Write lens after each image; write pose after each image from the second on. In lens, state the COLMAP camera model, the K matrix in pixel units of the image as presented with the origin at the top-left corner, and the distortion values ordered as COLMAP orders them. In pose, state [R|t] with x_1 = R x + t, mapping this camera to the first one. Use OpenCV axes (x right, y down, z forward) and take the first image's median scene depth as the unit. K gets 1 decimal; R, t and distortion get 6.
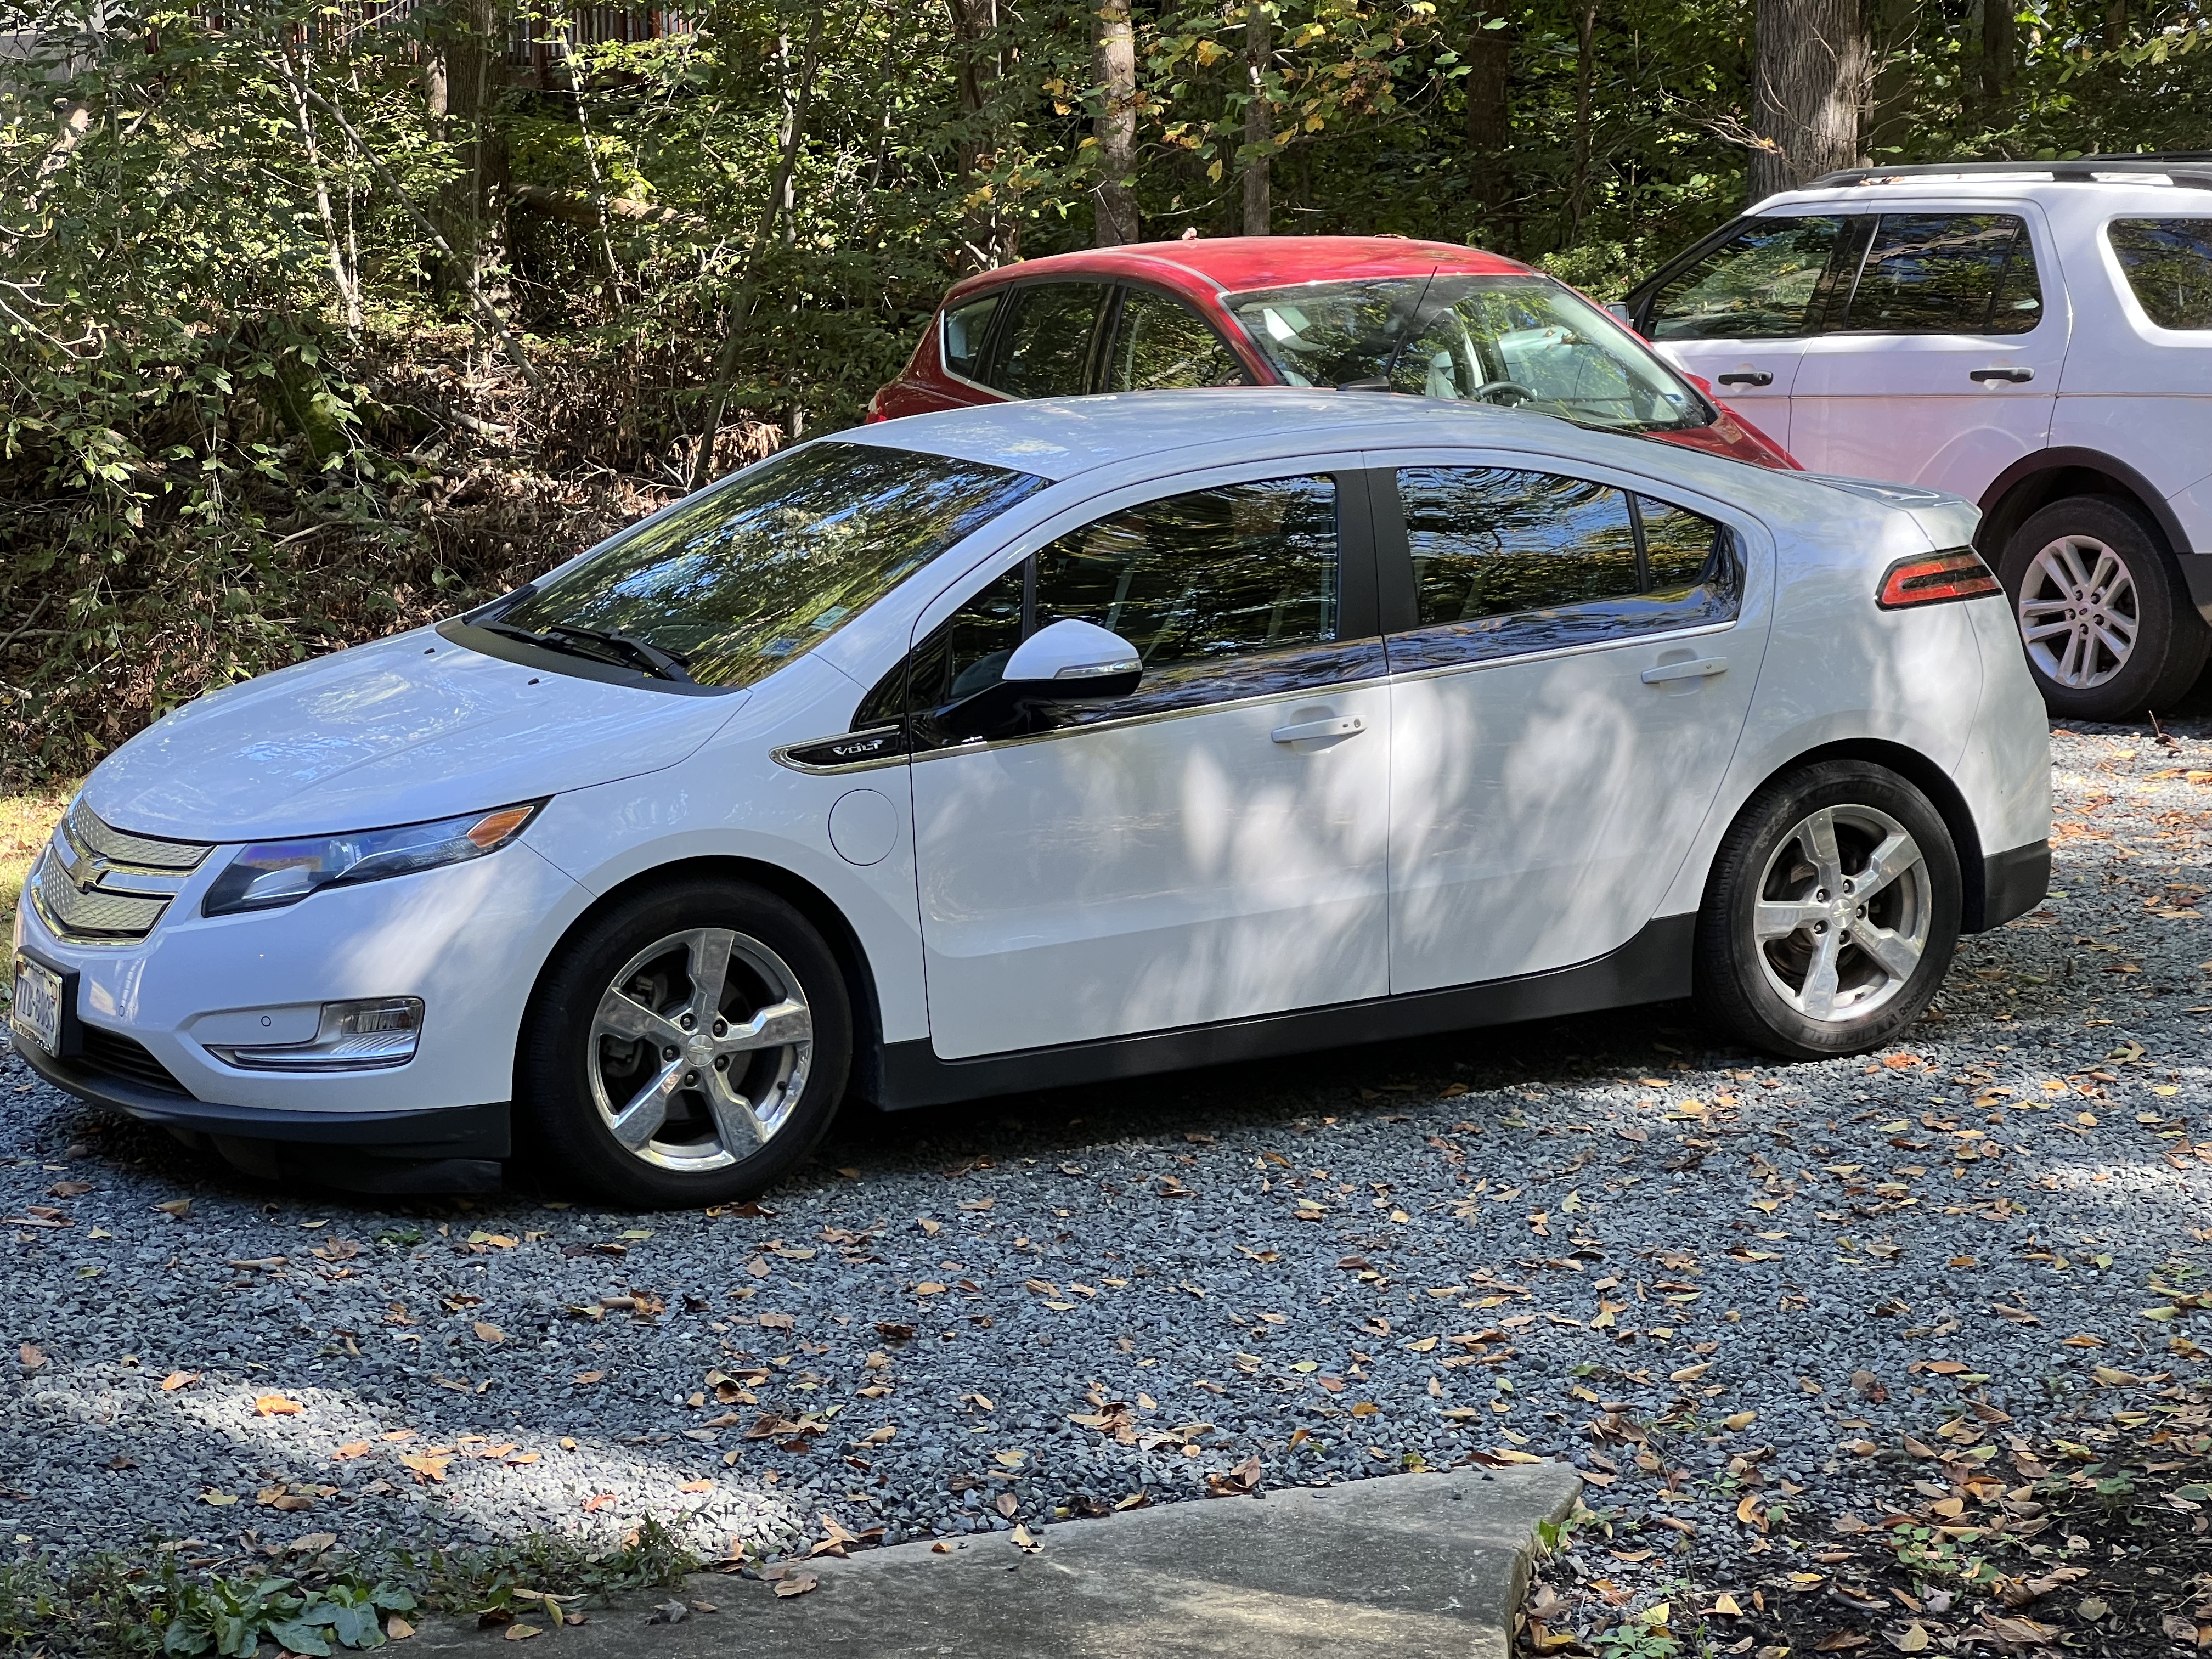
lens RADIAL K [[4964.6, 0, 1104.7], [0, 4964.6, 832.7], [0, 0, 1]] dist [0.176003, 0.000000]
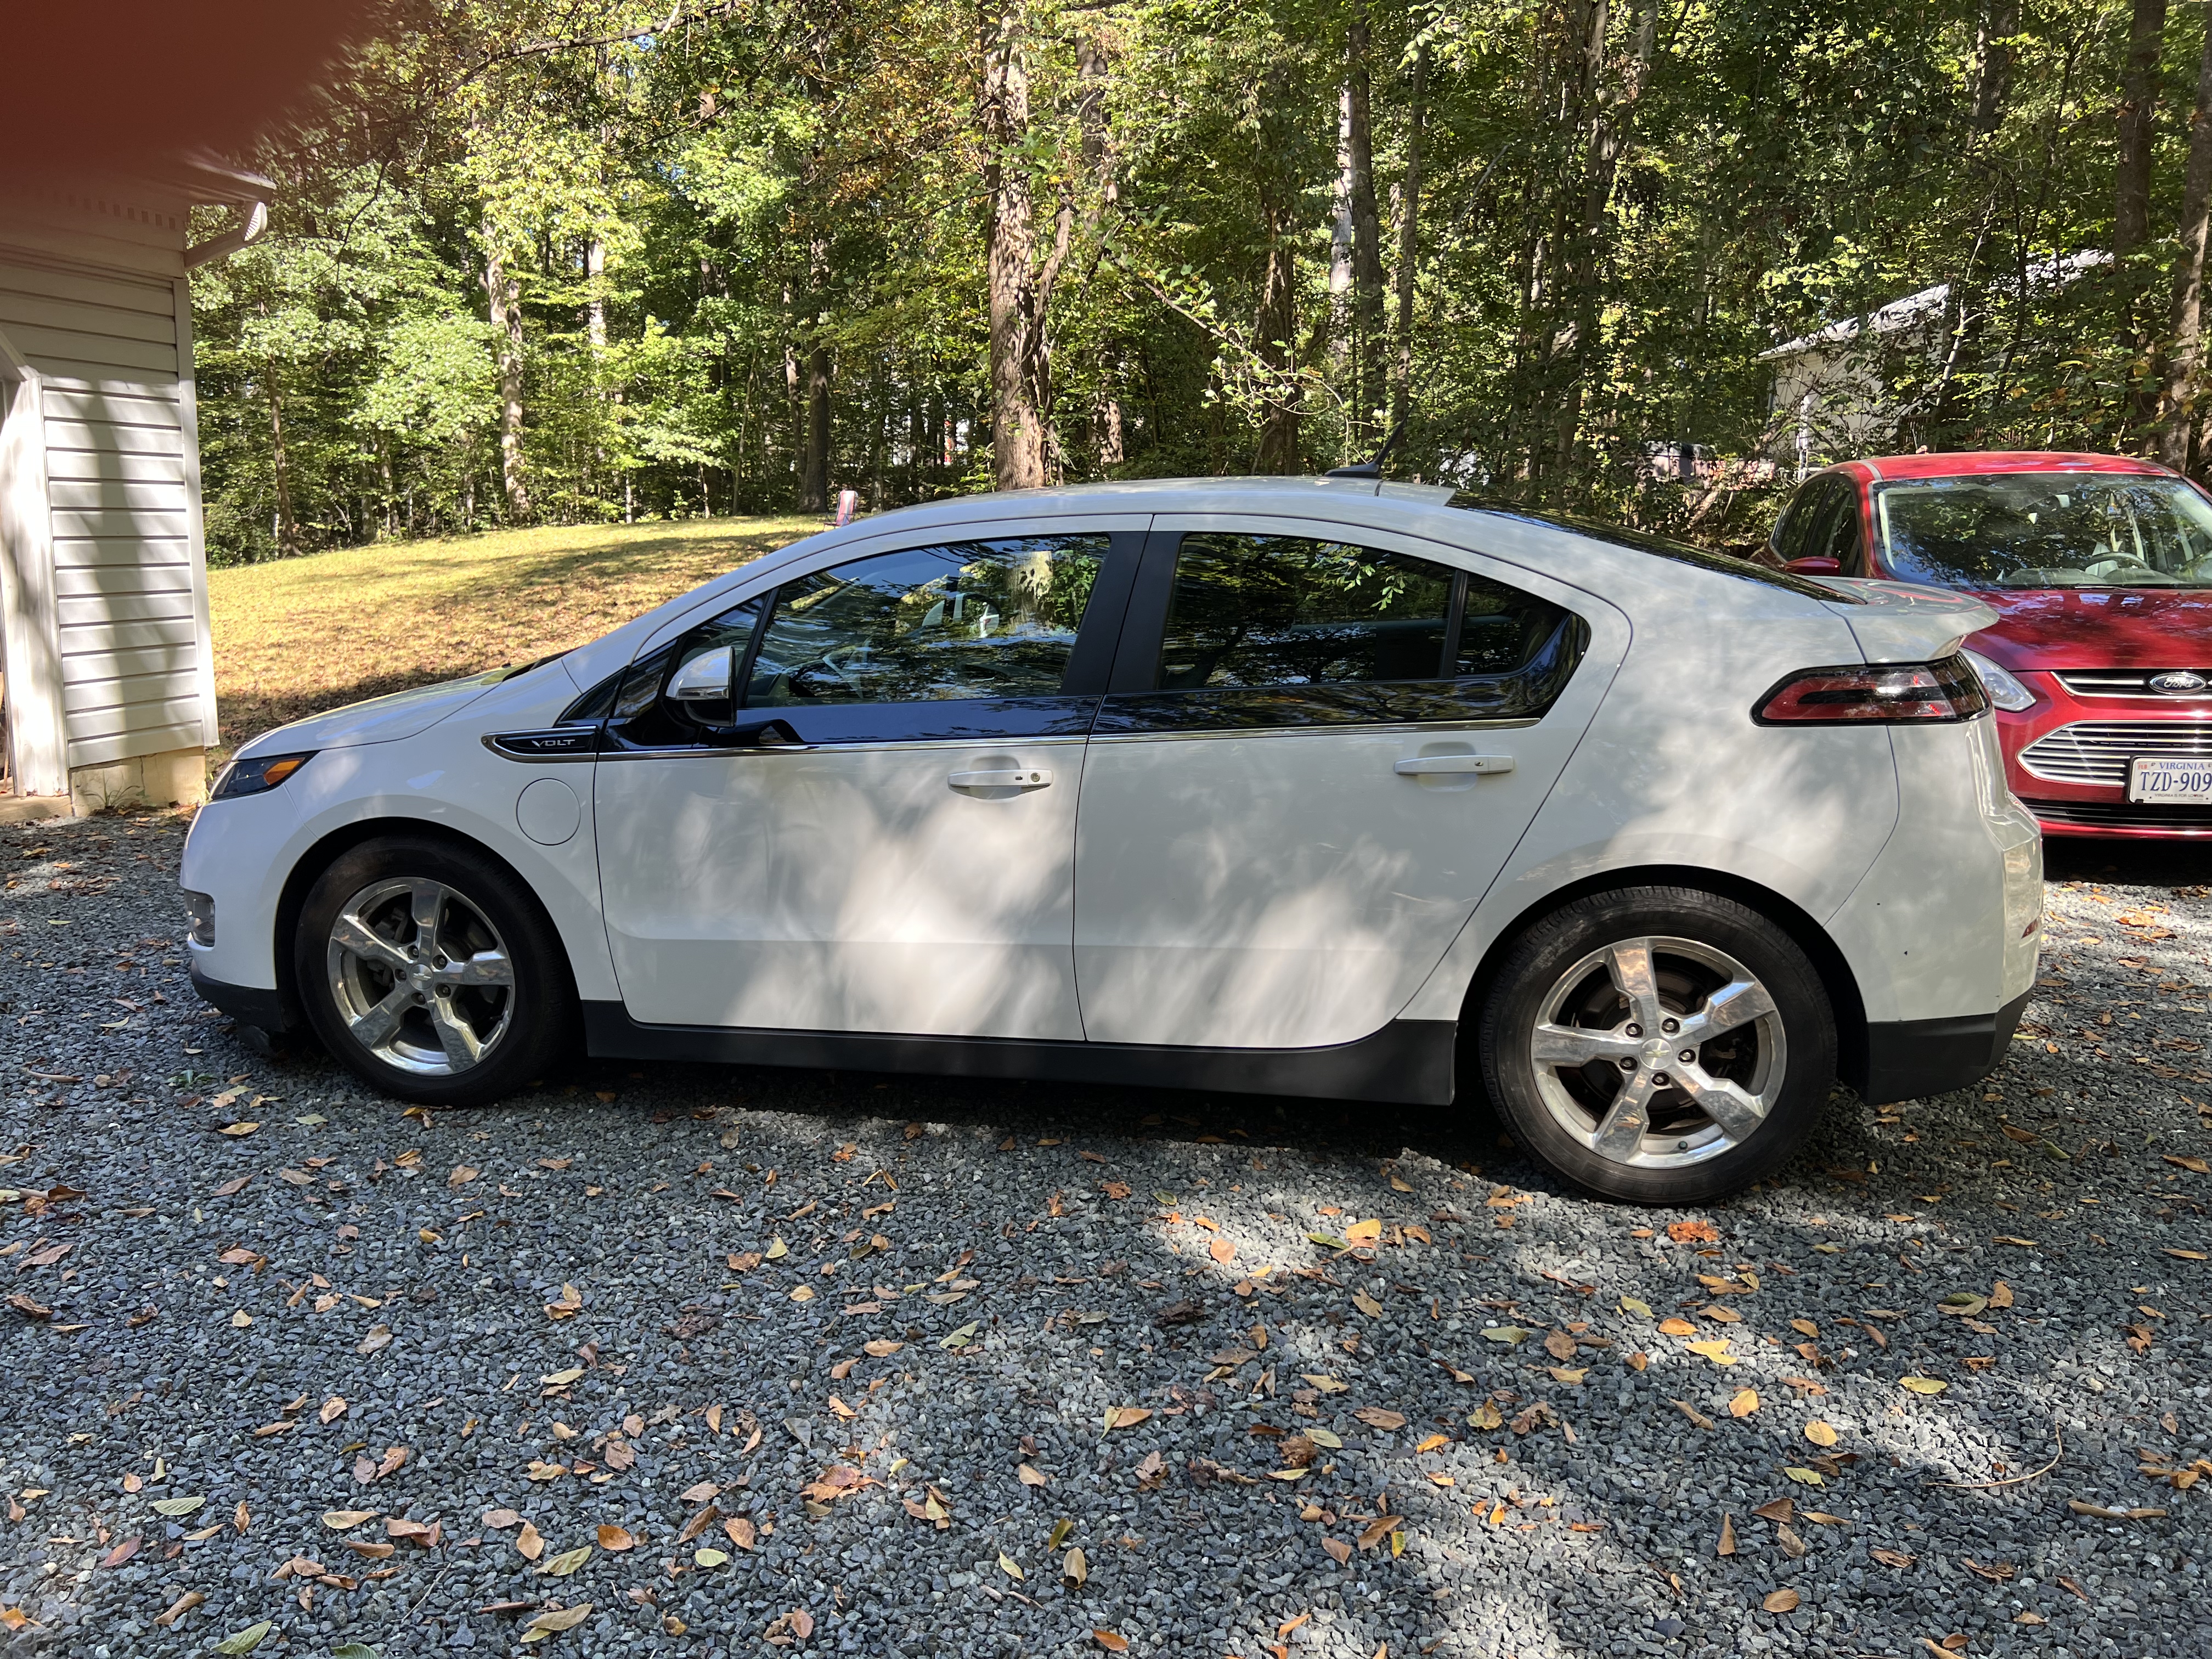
lens RADIAL K [[1662.3, 0, 1093.0], [0, 1662.3, 848.5], [0, 0, 1]] dist [0.053439, -0.058870]
pose [[0.753527, 0.159501, -0.637774, 0.275165], [-0.105589, 0.986890, 0.122059, -0.049906], [0.648882, -0.024633, 0.760490, 0.749177]]
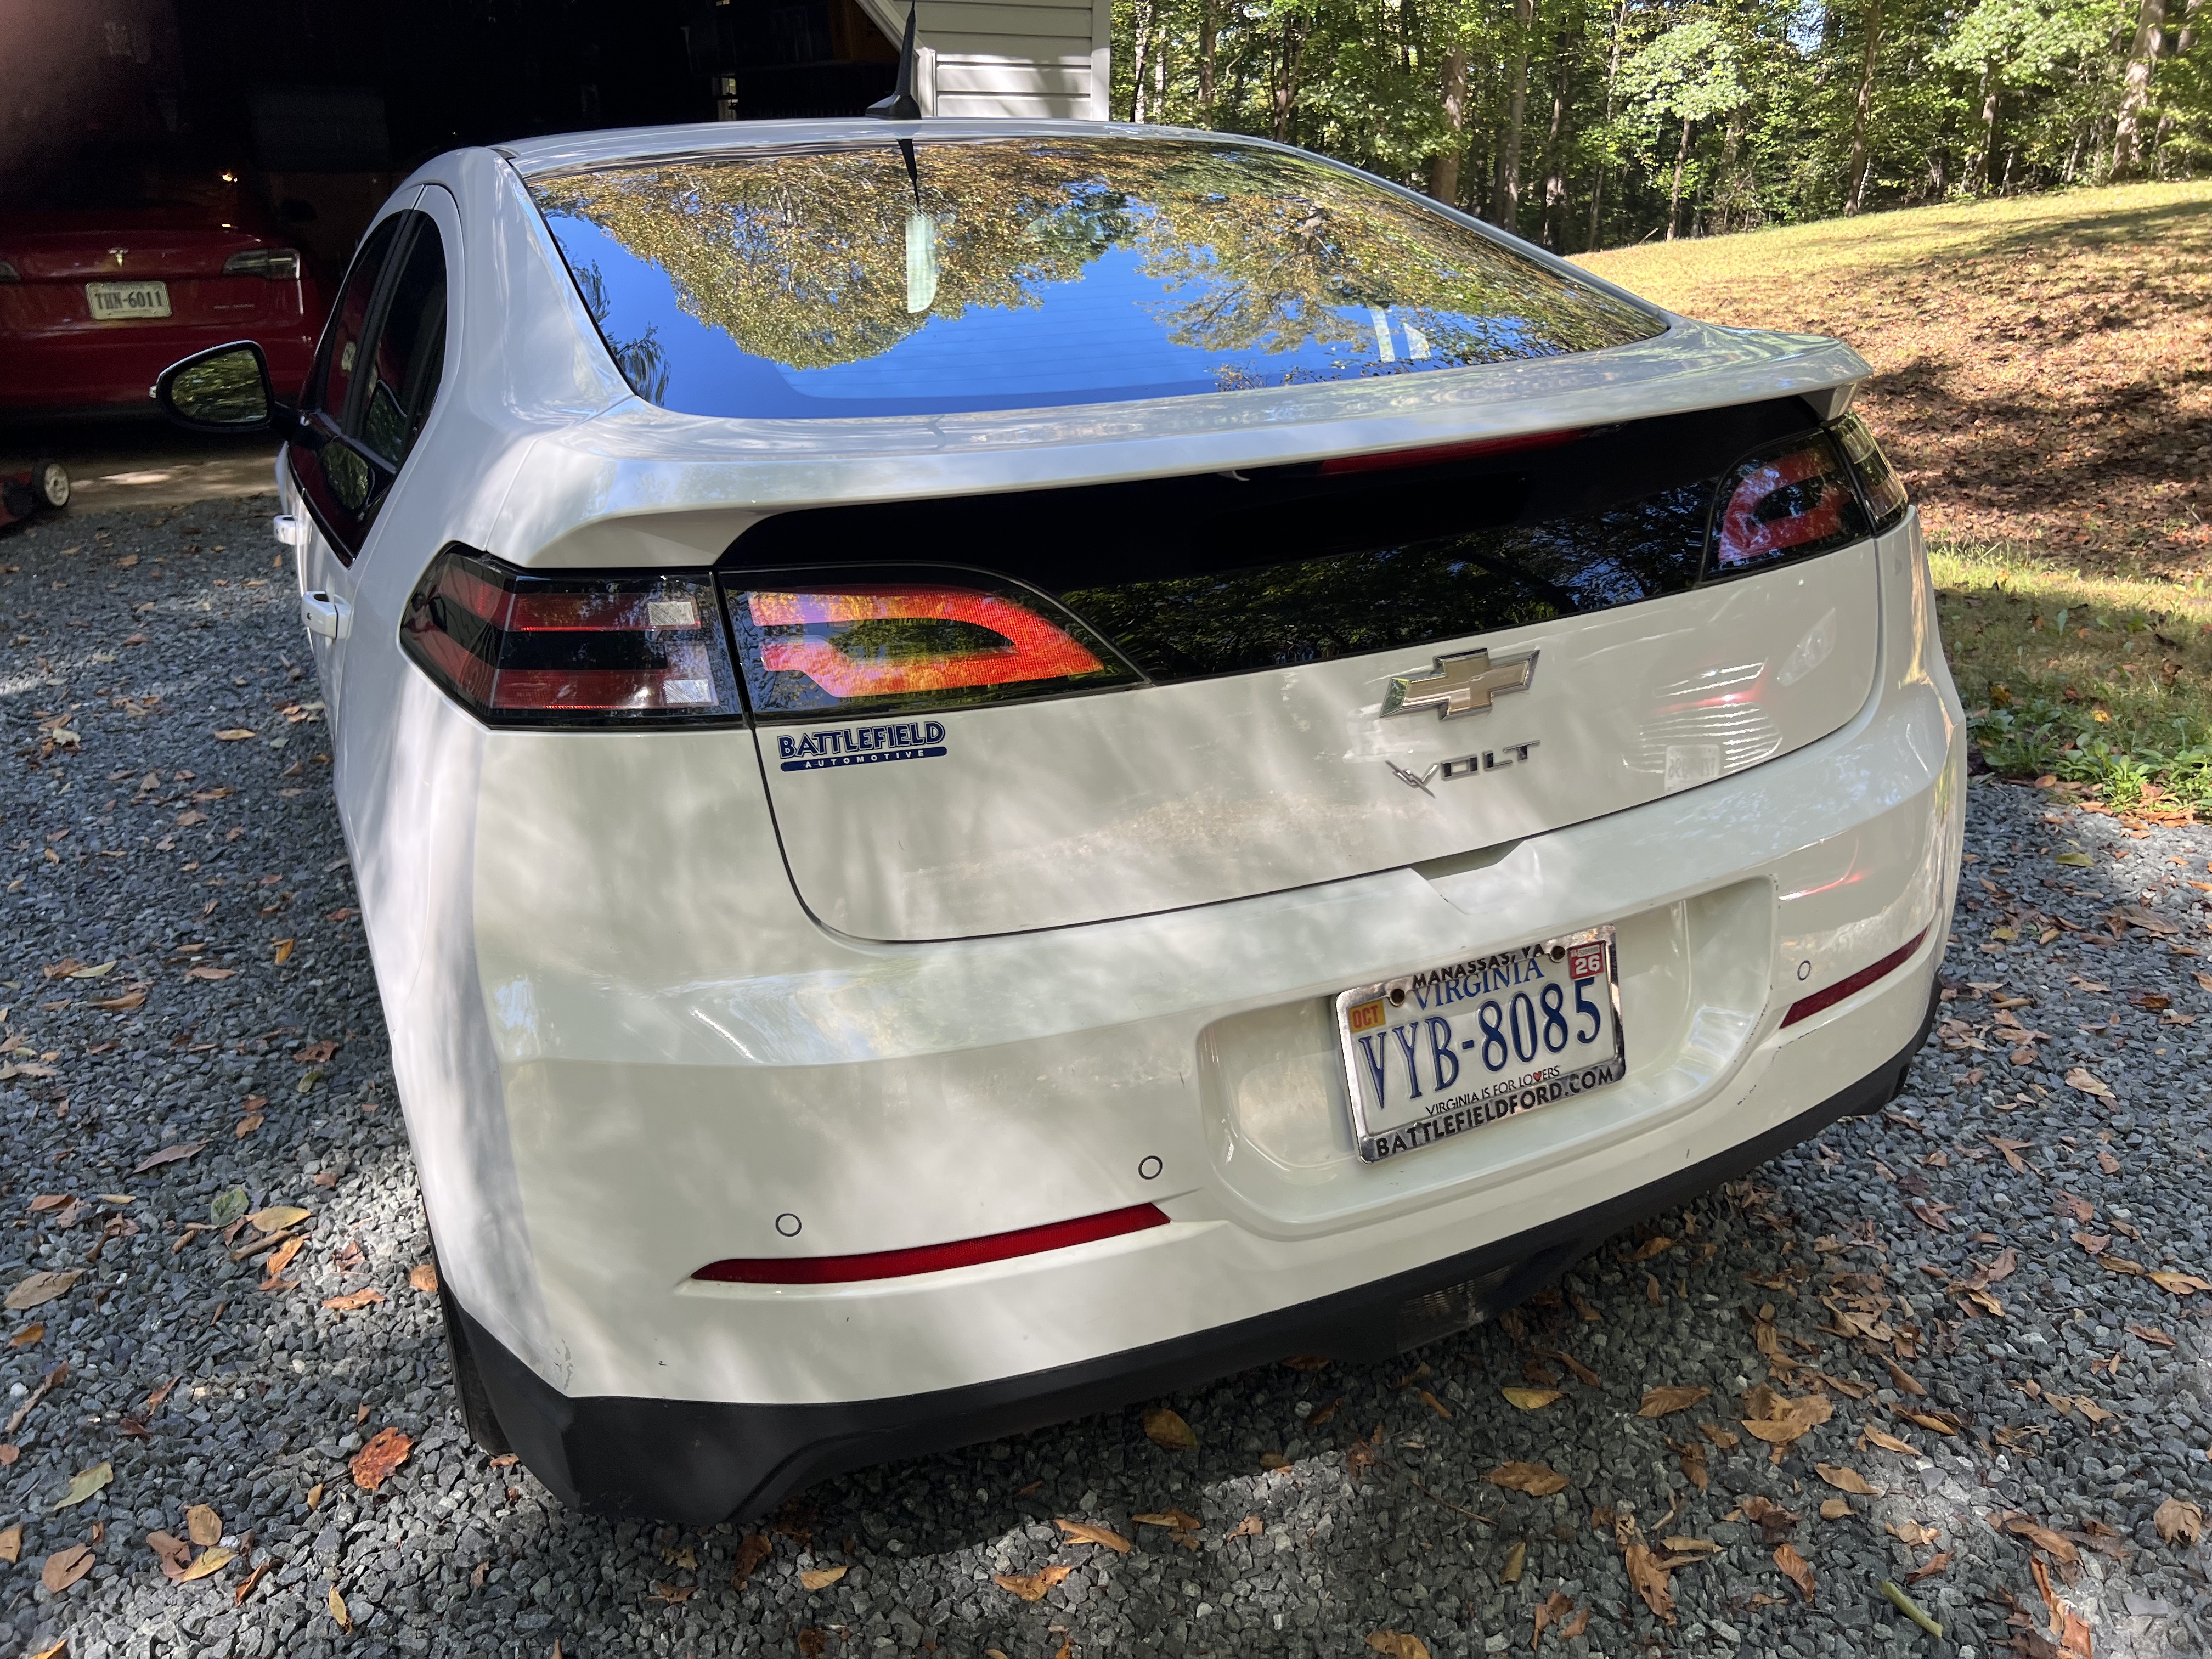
lens RADIAL K [[1662.3, 0, 1111.2], [0, 1662.3, 846.0], [0, 0, 1]] dist [0.053439, -0.058870]
pose [[-0.049628, 0.399181, -0.915528, 0.314356], [-0.114695, 0.908315, 0.402254, -0.100153], [0.992160, 0.124970, 0.000706, 1.134805]]
